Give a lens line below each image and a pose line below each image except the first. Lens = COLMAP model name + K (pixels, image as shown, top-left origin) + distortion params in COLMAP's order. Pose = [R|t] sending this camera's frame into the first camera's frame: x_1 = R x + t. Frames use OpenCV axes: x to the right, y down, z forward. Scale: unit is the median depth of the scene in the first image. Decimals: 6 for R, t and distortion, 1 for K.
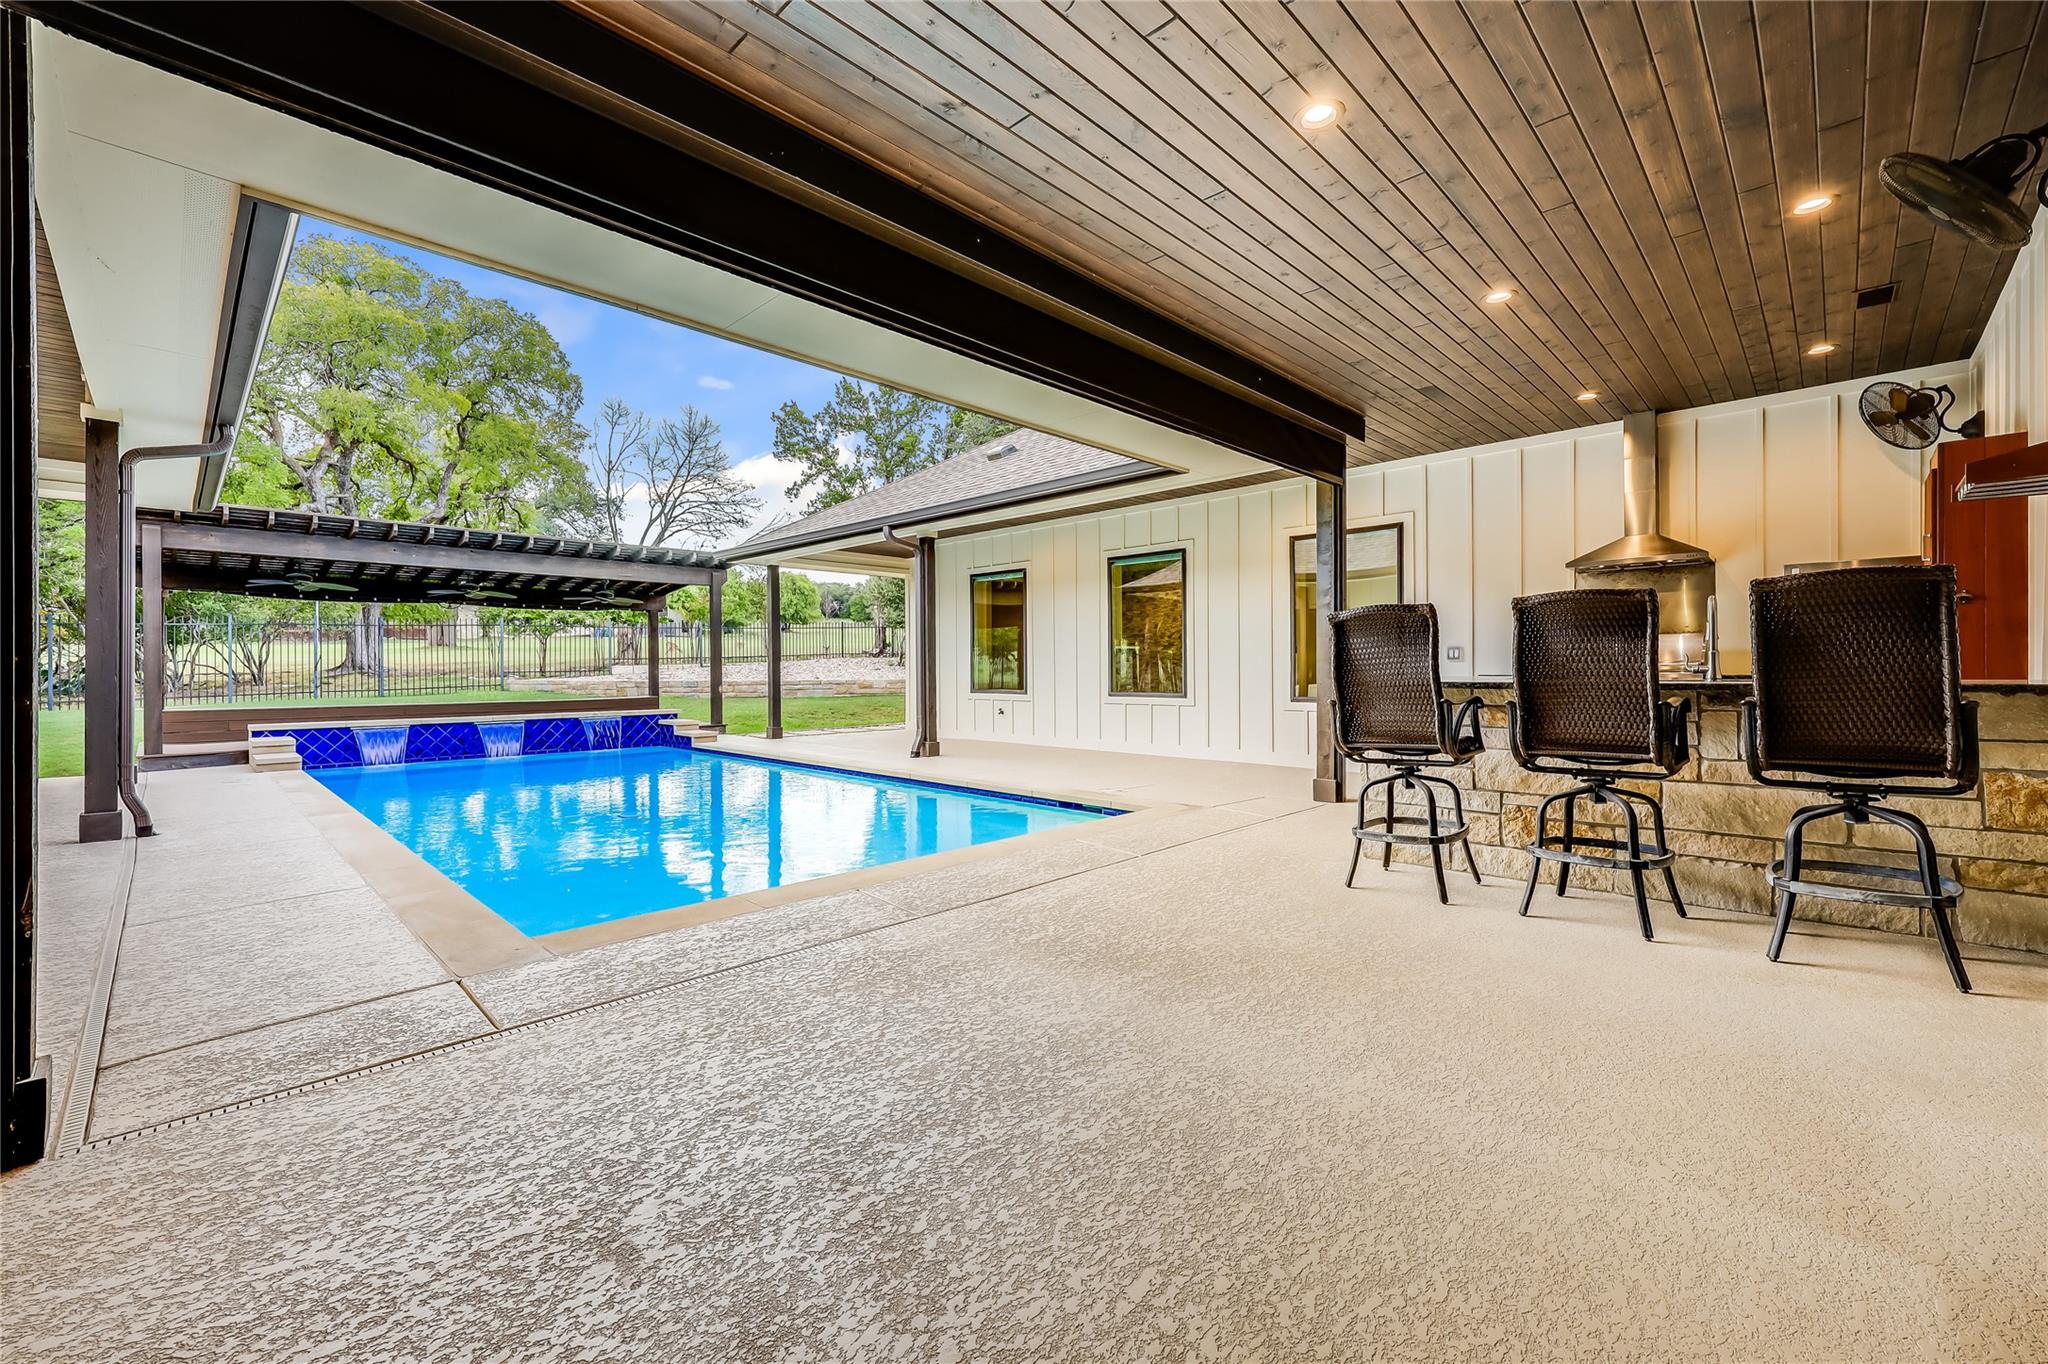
lens RADIAL K [[831.8, 0, 1024.0], [0, 831.8, 682.0], [0, 0, 1]] dist [-0.001693, -0.000468]
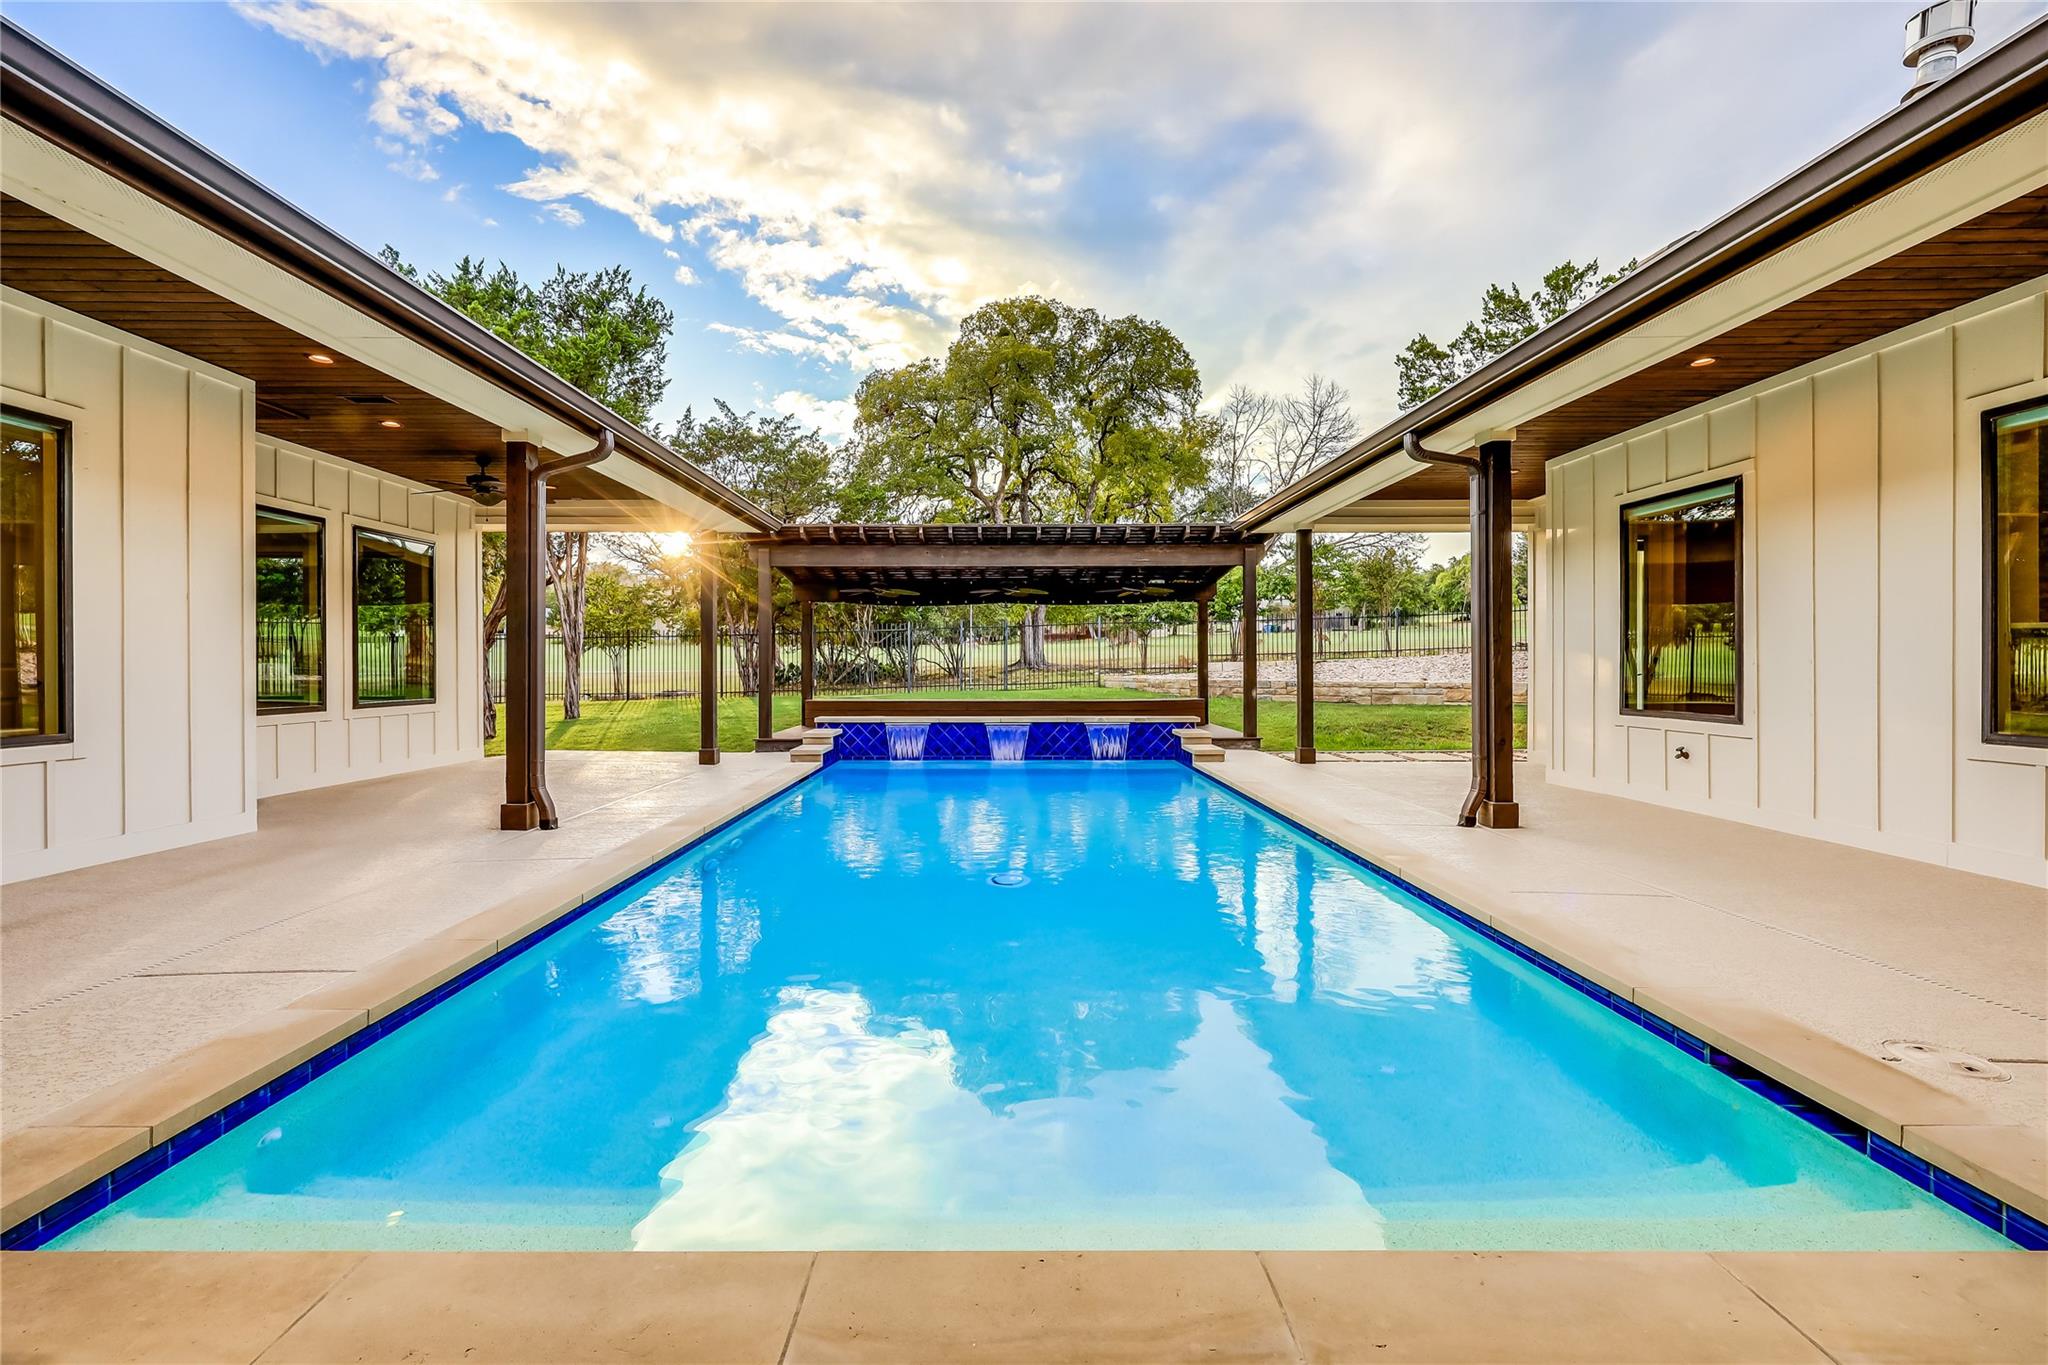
lens RADIAL K [[848.0, 0, 1011.0], [0, 848.0, 656.2], [0, 0, 1]] dist [0.018727, -0.000362]
pose [[0.706042, -0.004274, -0.708157, 0.047819], [-0.012939, 0.999737, -0.018934, -0.008574], [0.708052, 0.022531, 0.705801, 0.256577]]
